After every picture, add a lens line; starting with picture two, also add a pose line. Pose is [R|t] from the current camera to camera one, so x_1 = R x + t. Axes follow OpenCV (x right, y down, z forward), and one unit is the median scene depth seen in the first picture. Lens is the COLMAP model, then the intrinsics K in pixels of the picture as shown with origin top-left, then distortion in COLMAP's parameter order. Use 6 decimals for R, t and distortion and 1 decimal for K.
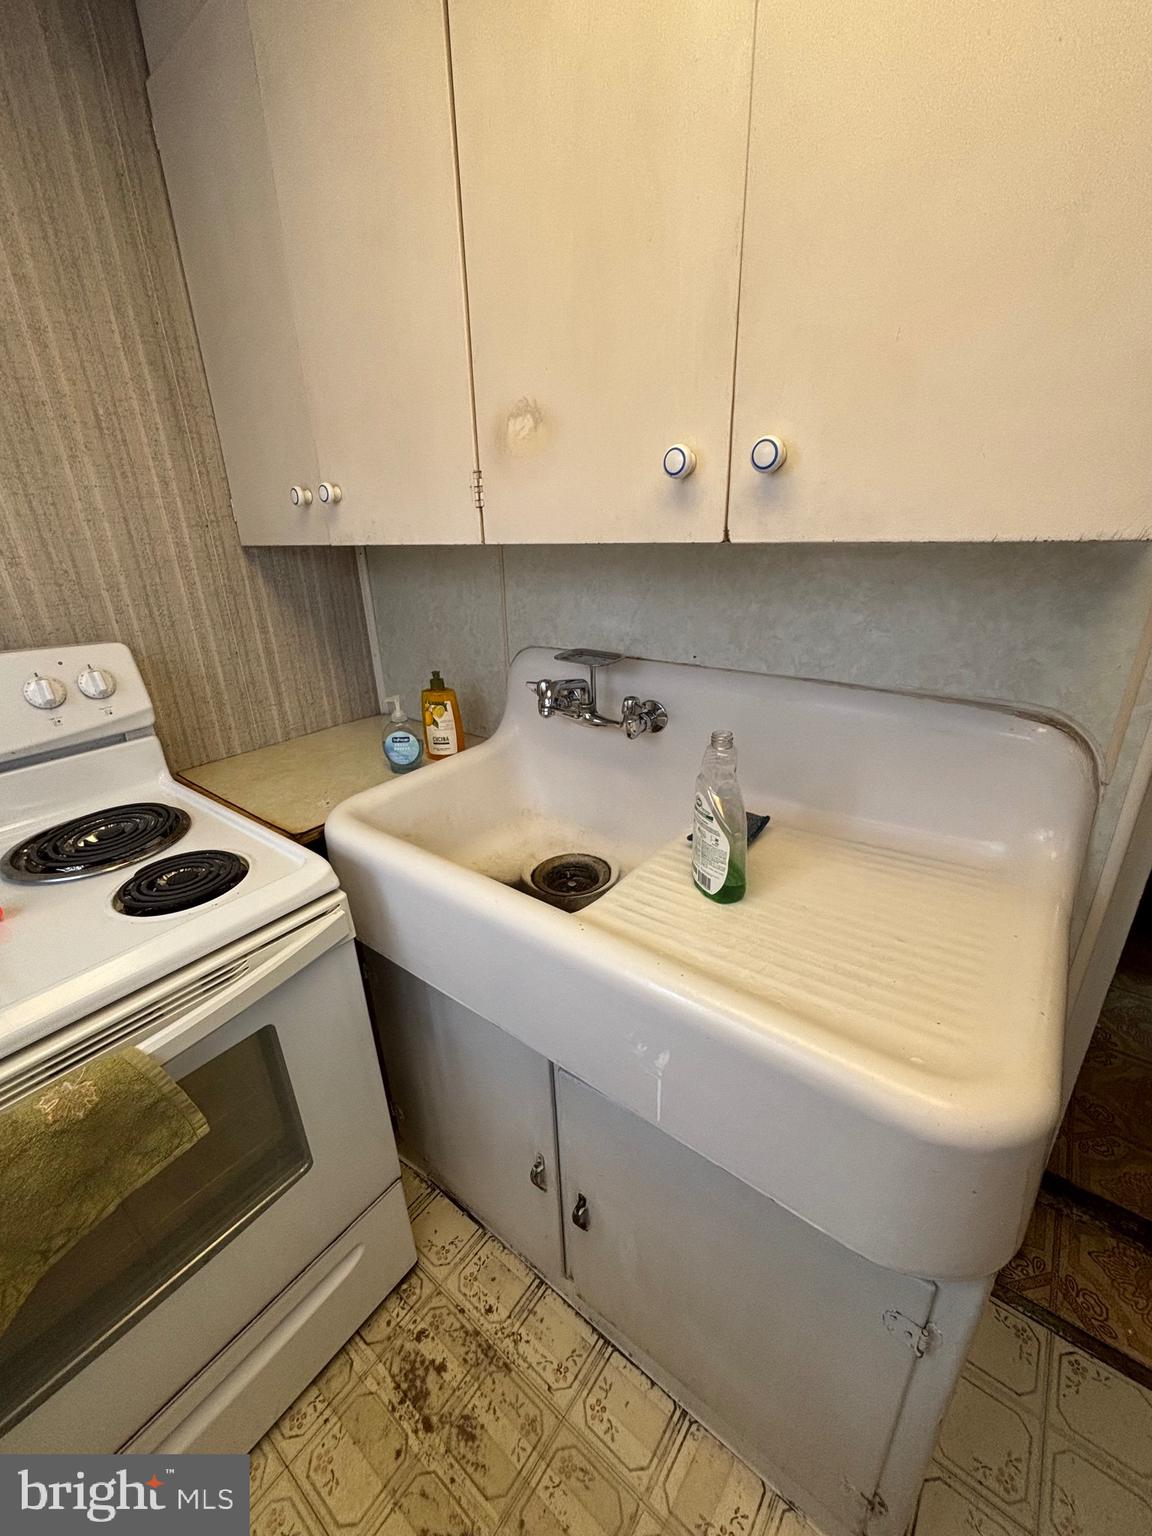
lens RADIAL K [[618.1, 0, 575.6], [0, 618.1, 766.7], [0, 0, 1]] dist [0.002353, -0.000407]
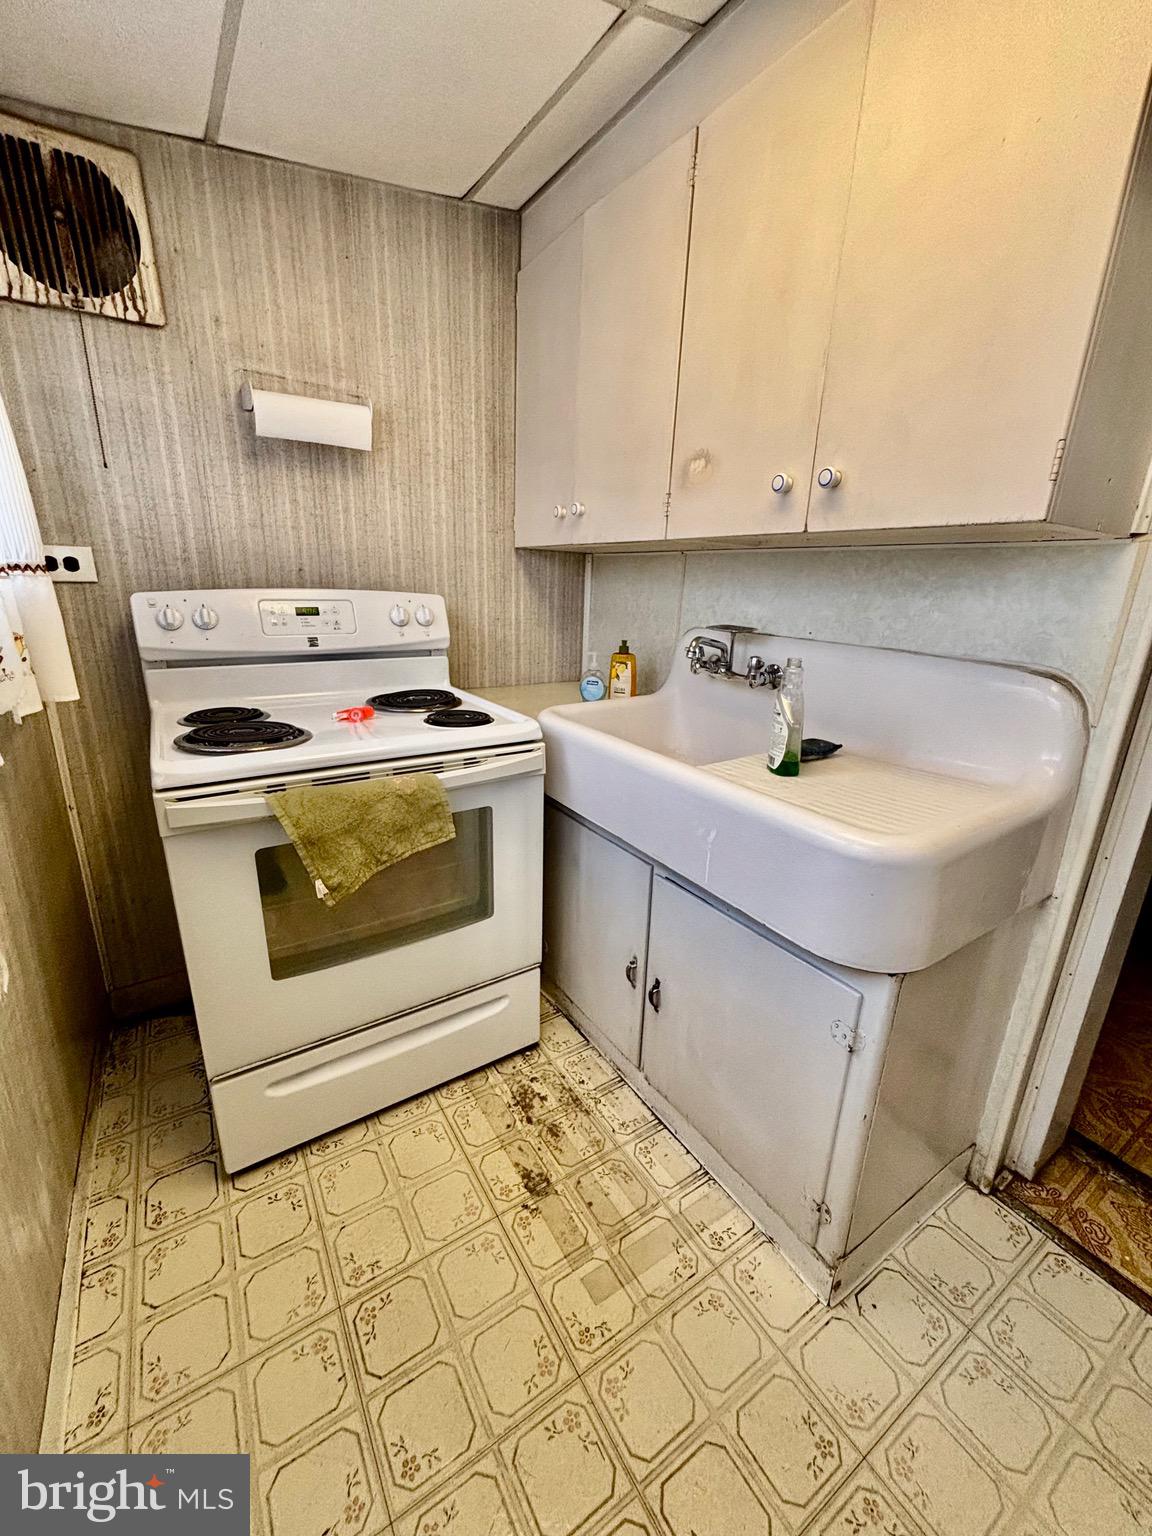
lens RADIAL K [[618.1, 0, 574.2], [0, 618.1, 767.9], [0, 0, 1]] dist [0.002353, -0.000407]
pose [[0.941472, 0.152958, -0.300390, 0.162636], [-0.176095, 0.983033, -0.051353, 0.279368], [0.287439, 0.101244, 0.952433, -0.421498]]
